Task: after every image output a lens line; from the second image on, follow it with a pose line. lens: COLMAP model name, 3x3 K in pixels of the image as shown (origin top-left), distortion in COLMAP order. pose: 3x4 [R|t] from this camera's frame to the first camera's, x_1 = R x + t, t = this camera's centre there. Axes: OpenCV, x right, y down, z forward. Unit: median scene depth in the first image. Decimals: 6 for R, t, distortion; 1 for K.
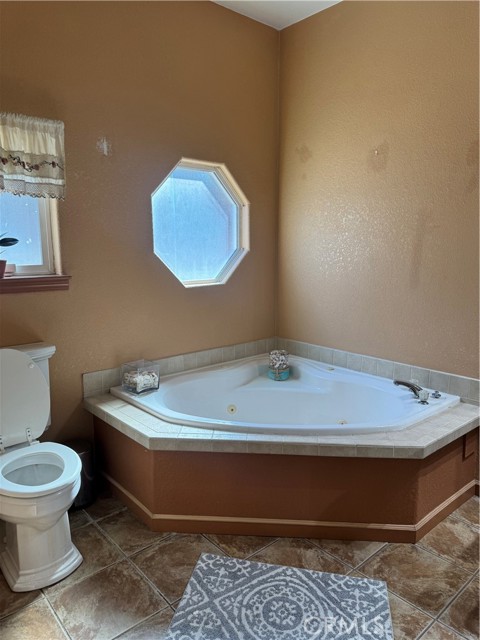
lens RADIAL K [[445.1, 0, 236.1], [0, 445.1, 318.2], [0, 0, 1]] dist [0.000049, -0.015445]
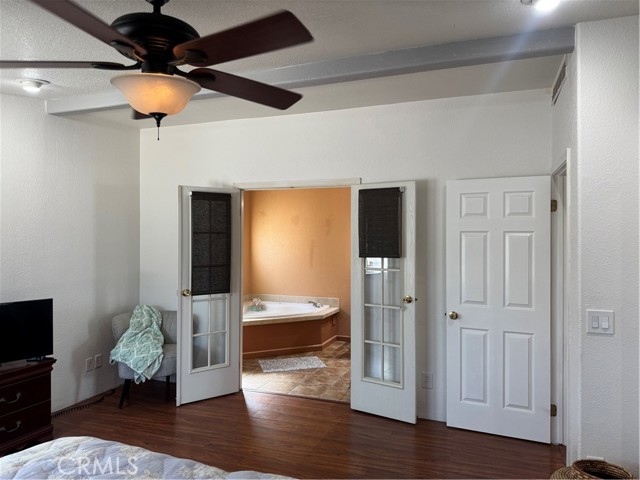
lens RADIAL K [[445.1, 0, 320.6], [0, 445.1, 238.7], [0, 0, 1]] dist [0.000049, -0.015445]
pose [[0.879487, -0.009911, 0.475820, -0.869611], [0.083385, 0.987527, -0.133555, 0.129699], [-0.468562, 0.157137, 0.869343, -1.465372]]
